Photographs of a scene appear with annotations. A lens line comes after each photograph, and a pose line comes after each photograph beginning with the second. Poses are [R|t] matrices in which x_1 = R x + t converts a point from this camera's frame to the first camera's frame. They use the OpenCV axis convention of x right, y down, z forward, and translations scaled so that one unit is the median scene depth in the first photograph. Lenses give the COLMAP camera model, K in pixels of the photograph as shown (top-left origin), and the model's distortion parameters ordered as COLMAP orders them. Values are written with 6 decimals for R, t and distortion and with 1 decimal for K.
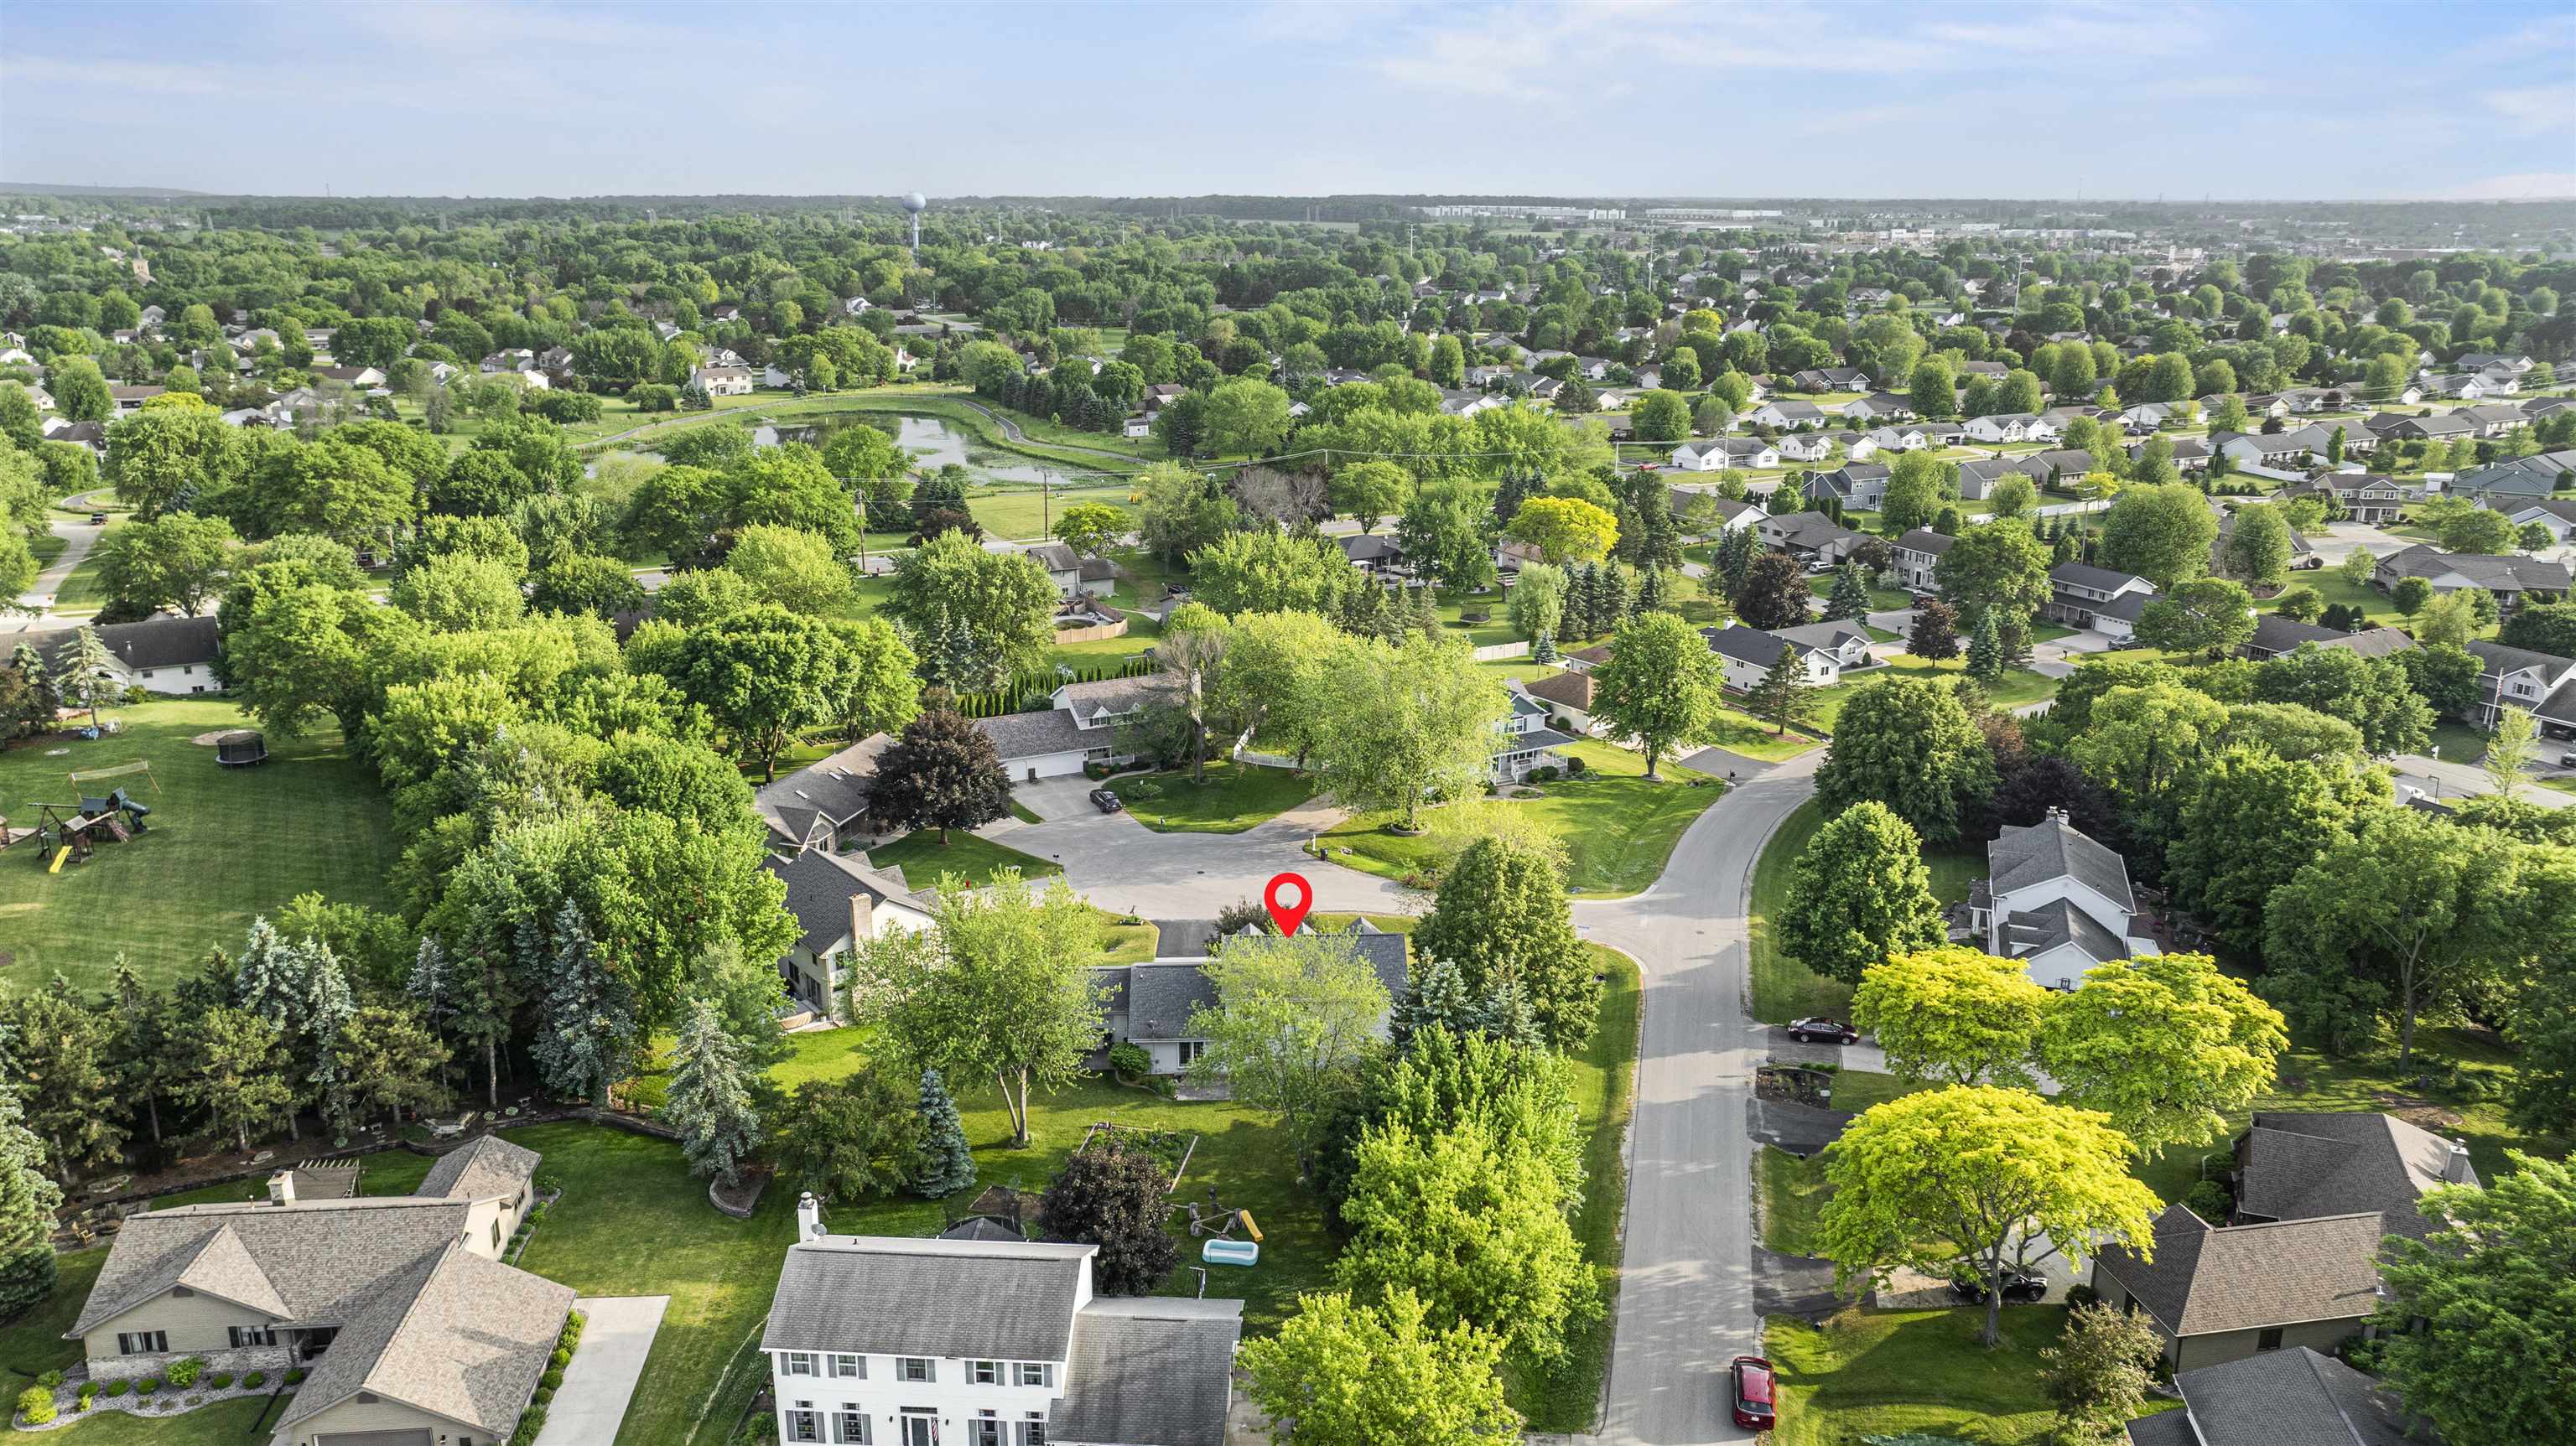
lens RADIAL K [[1837.0, 0, 1278.3], [0, 1837.0, 716.6], [0, 0, 1]] dist [-0.016737, 0.004333]
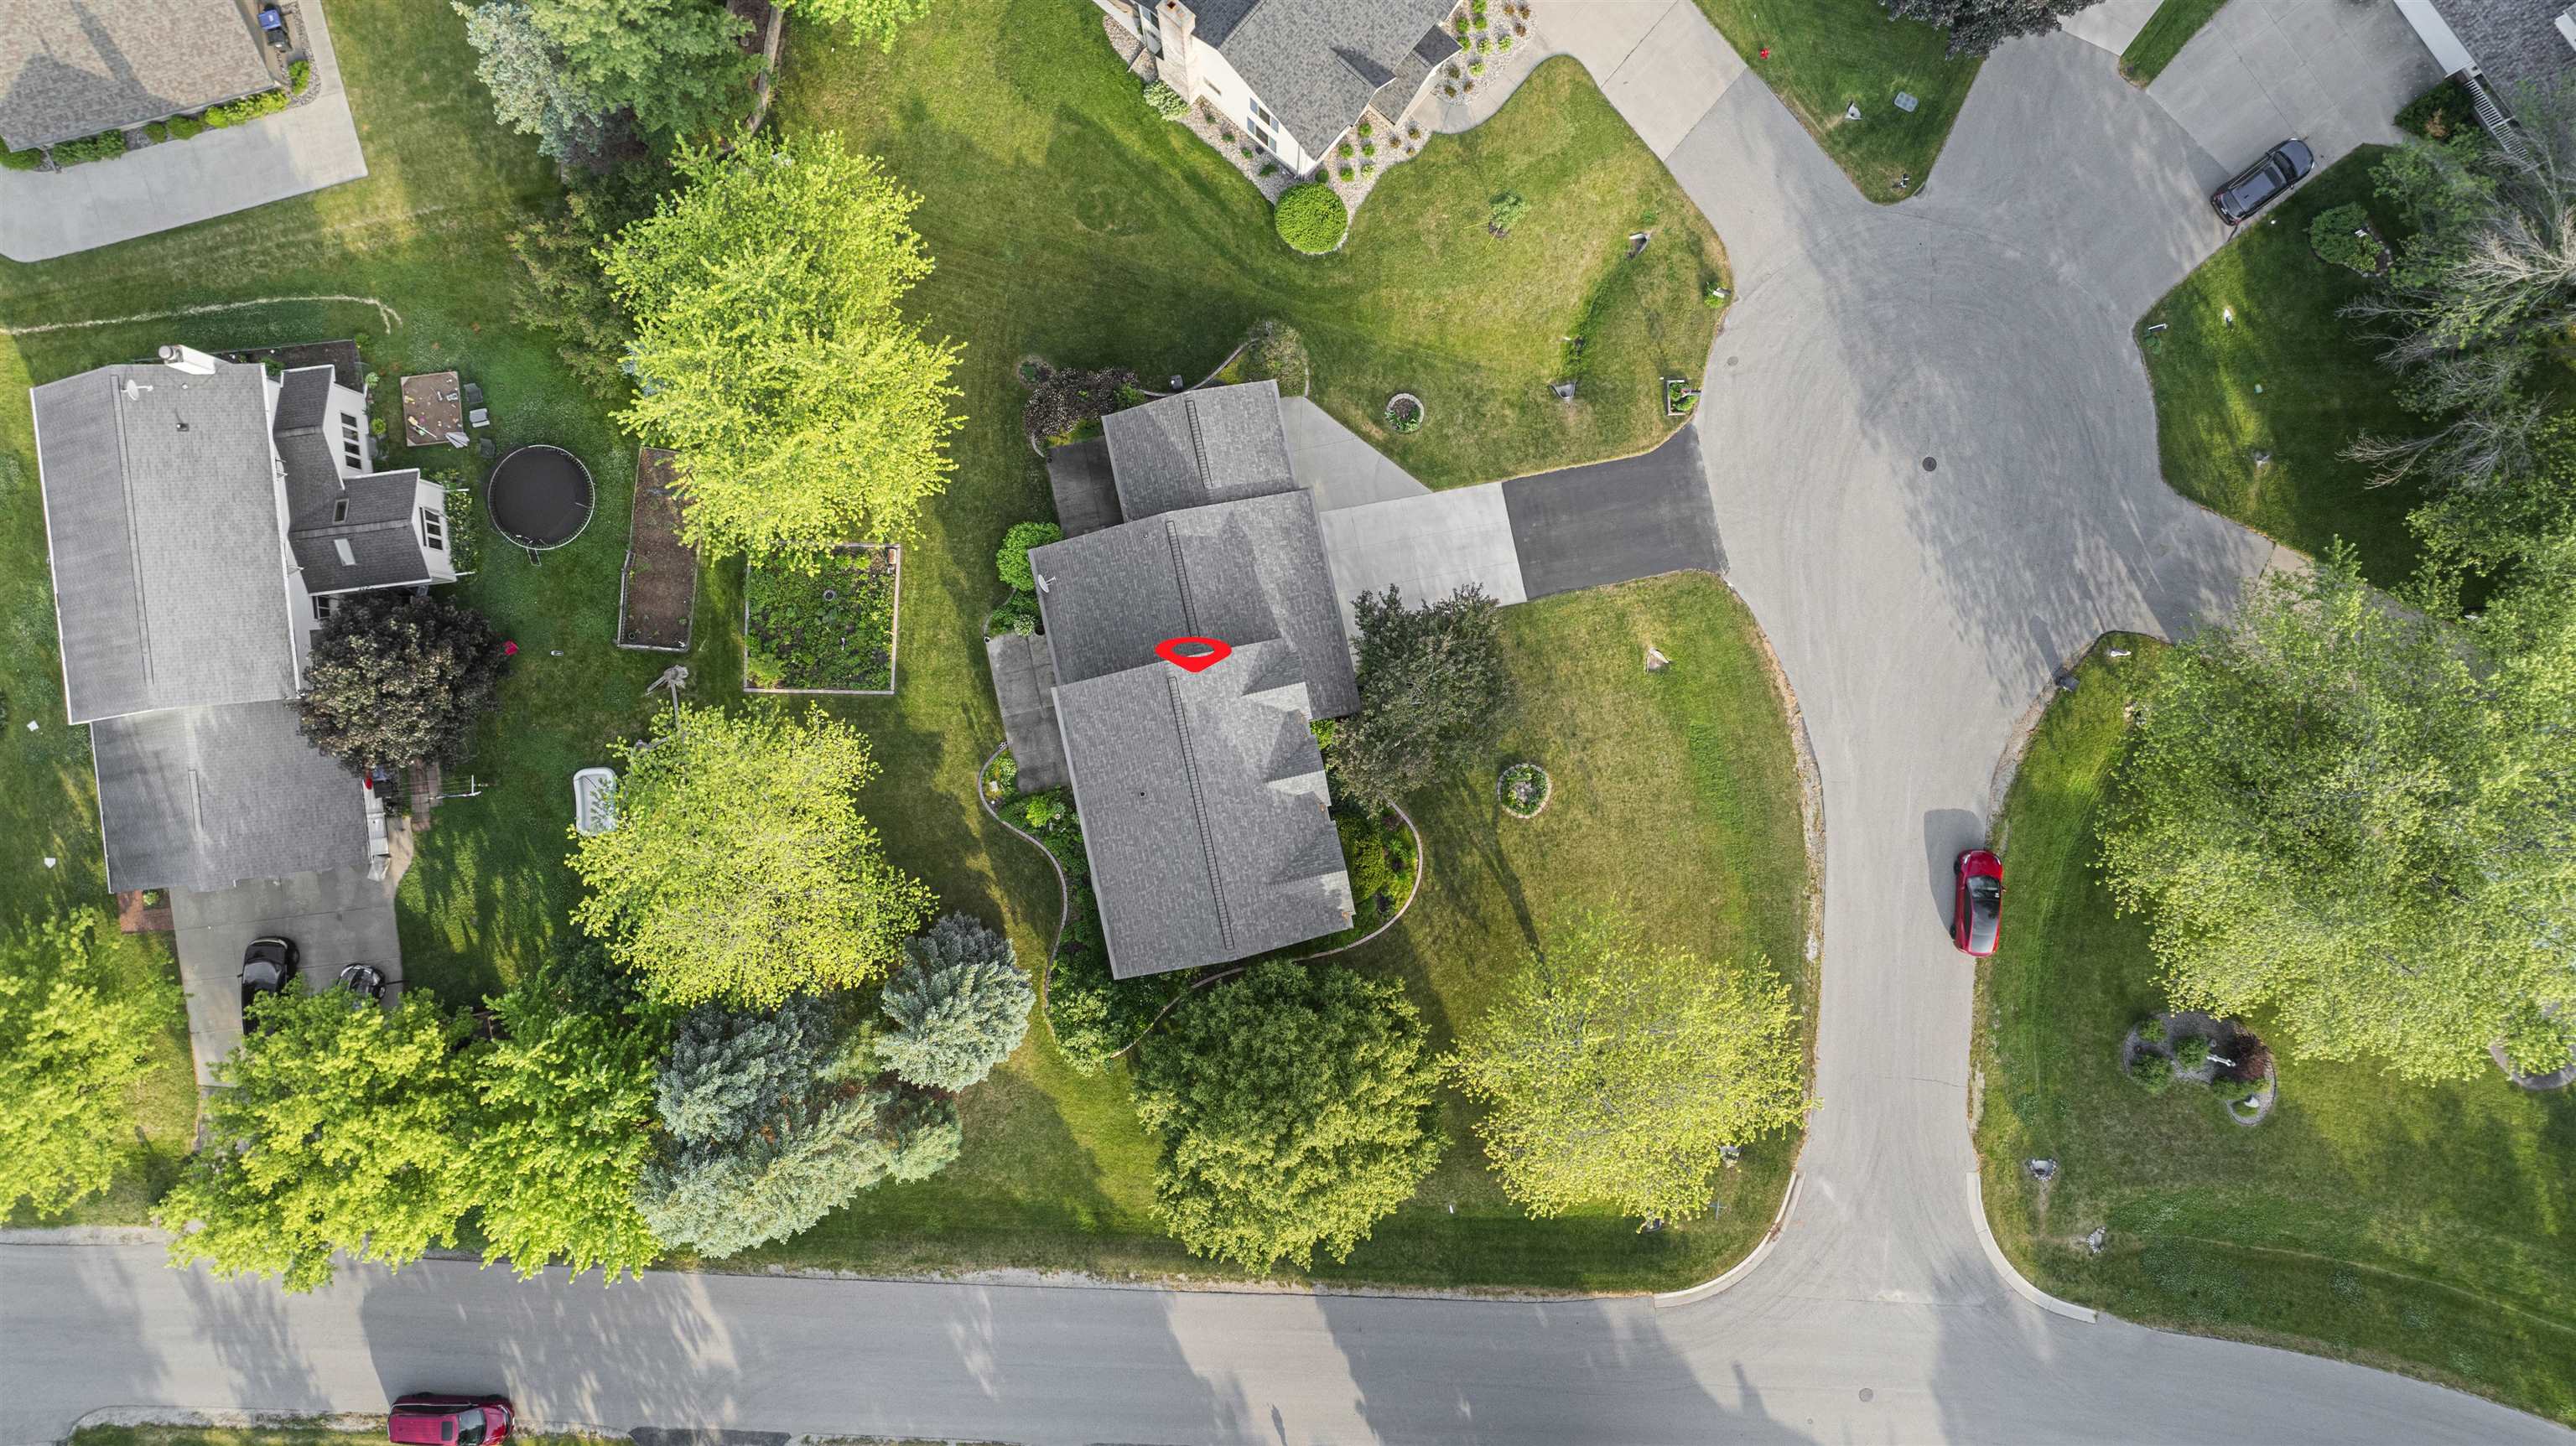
lens RADIAL K [[1837.0, 0, 1278.3], [0, 1837.0, 716.6], [0, 0, 1]] dist [-0.016737, 0.004333]
pose [[0.183538, 0.982757, -0.022427, 0.006441], [-0.298662, 0.077484, 0.951208, -0.375804], [0.936544, -0.167884, 0.307733, 0.701582]]
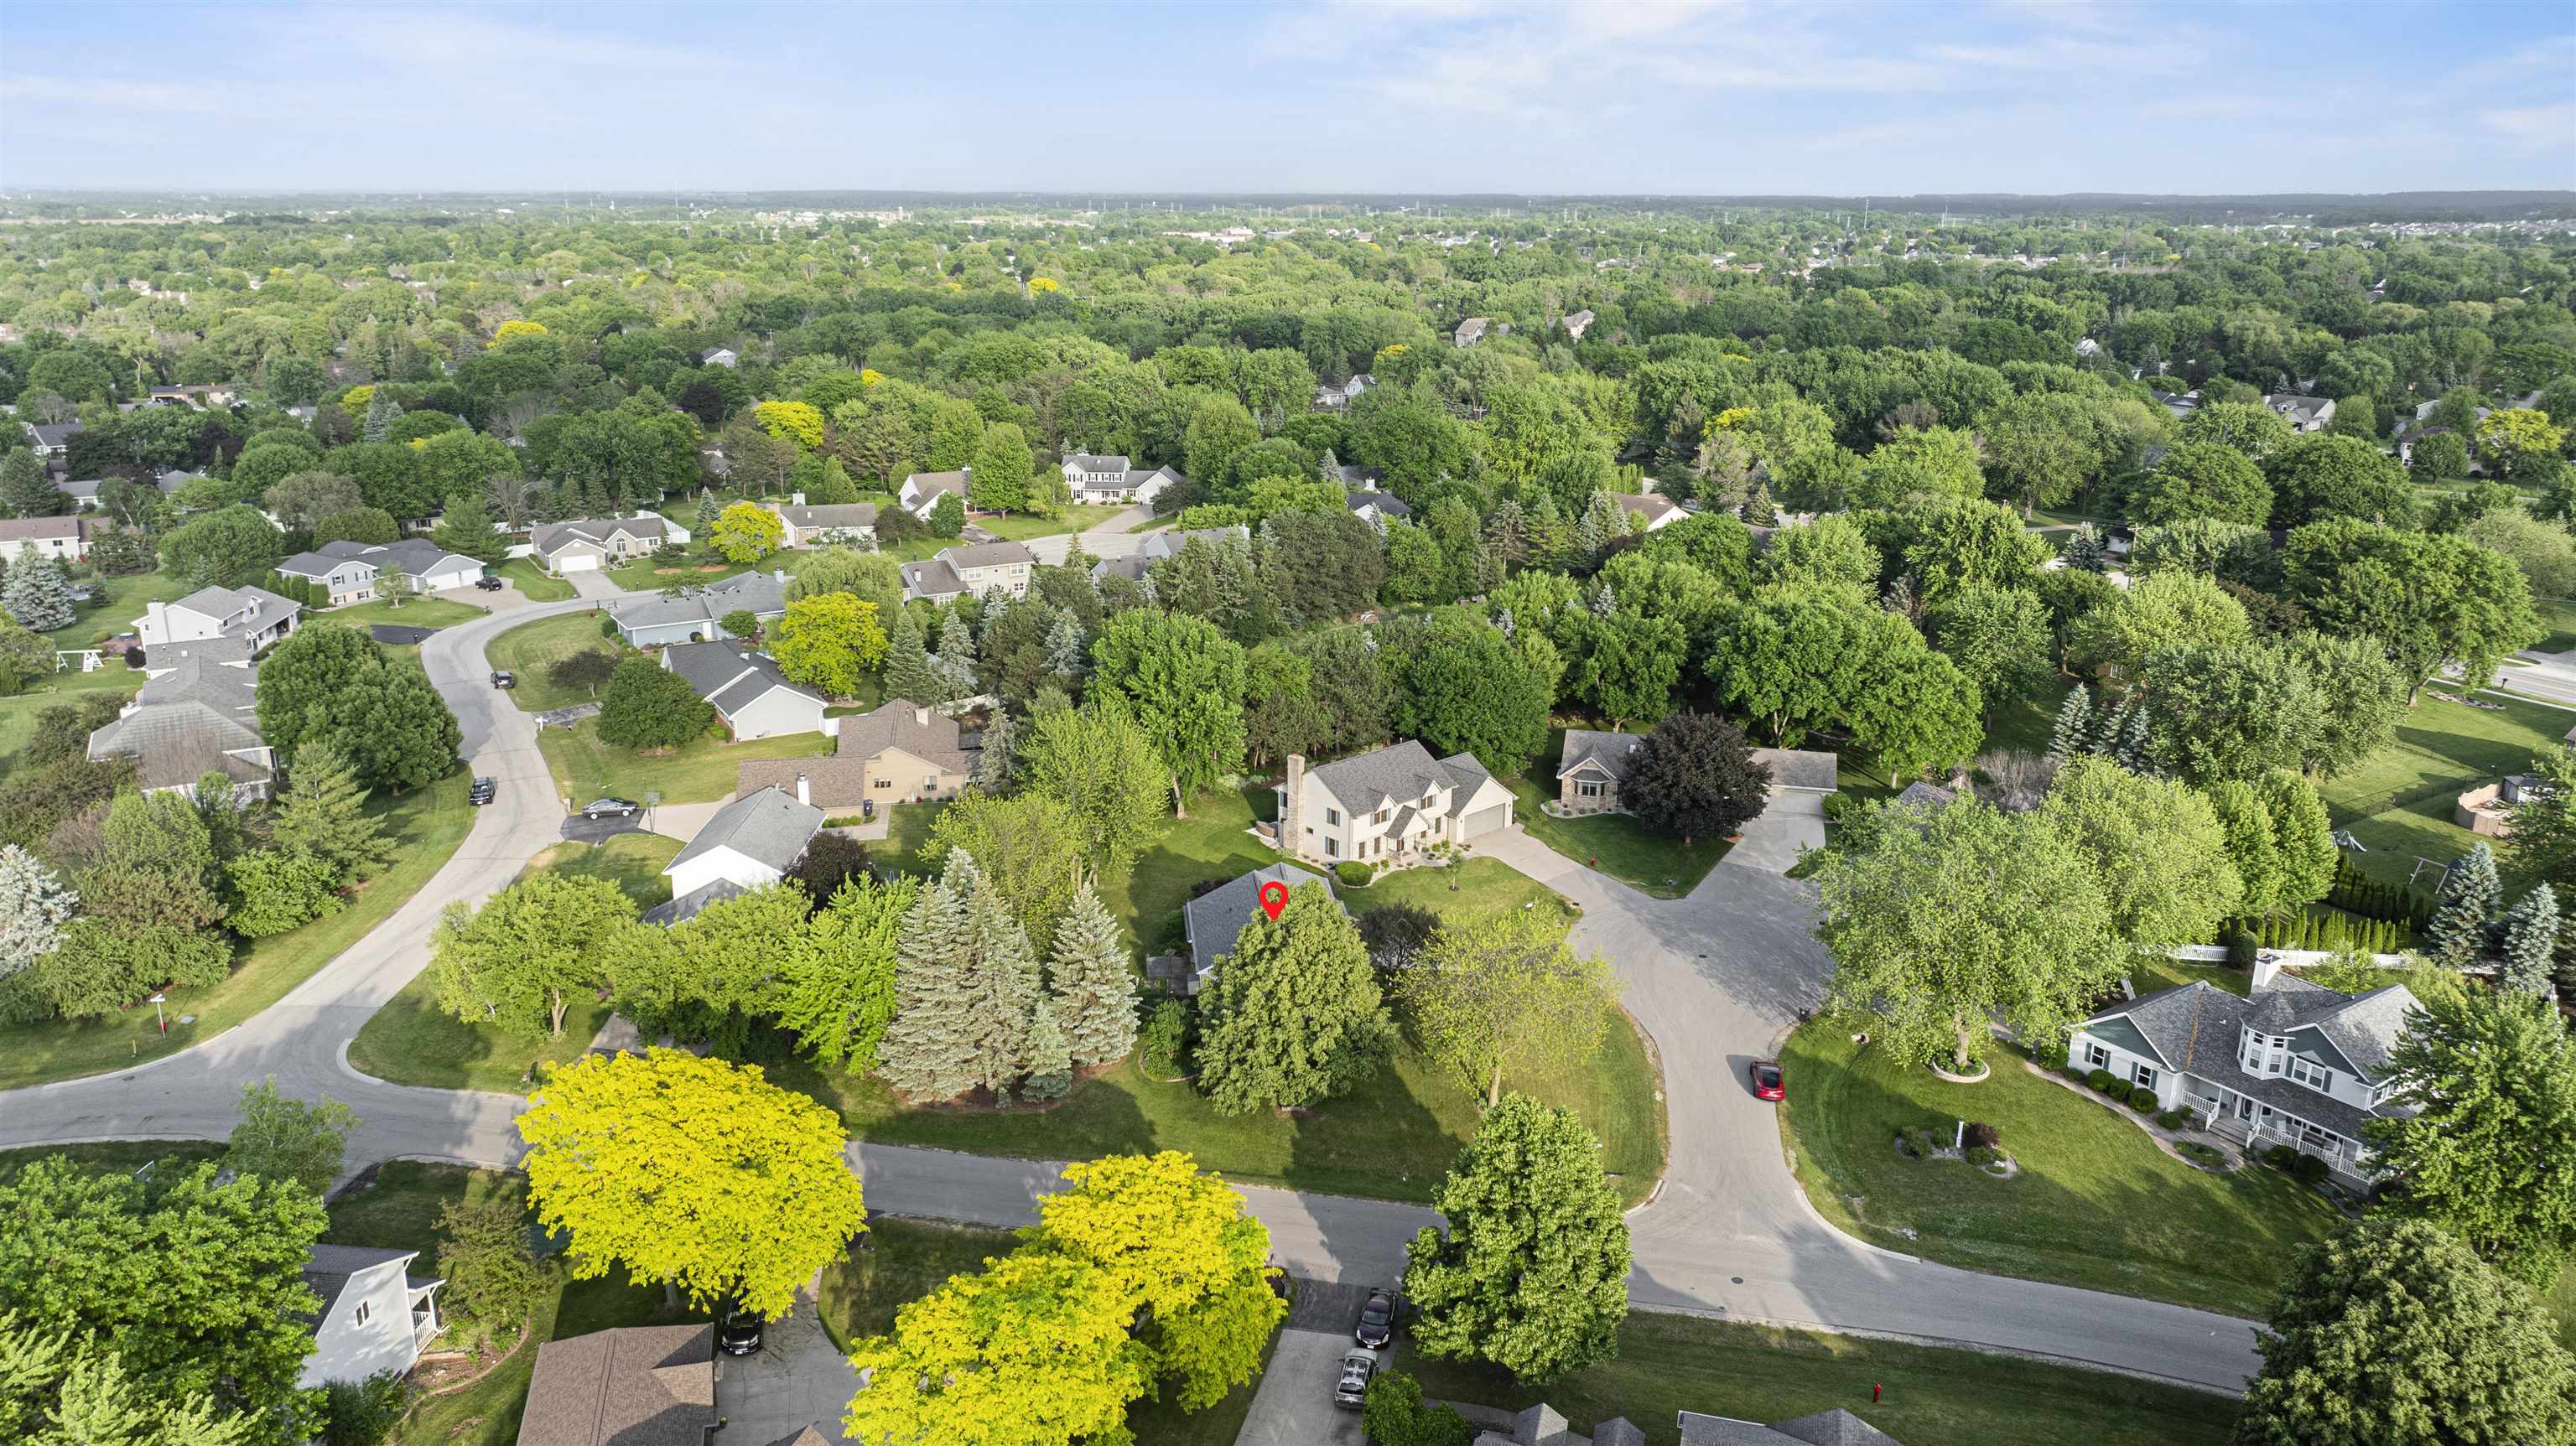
lens RADIAL K [[1837.0, 0, 1278.3], [0, 1837.0, 716.6], [0, 0, 1]] dist [-0.016737, 0.004333]
pose [[0.077551, 0.280298, -0.956775, 0.811697], [-0.263219, 0.931372, 0.251521, -0.206076], [0.961614, 0.232336, 0.146008, 0.692662]]
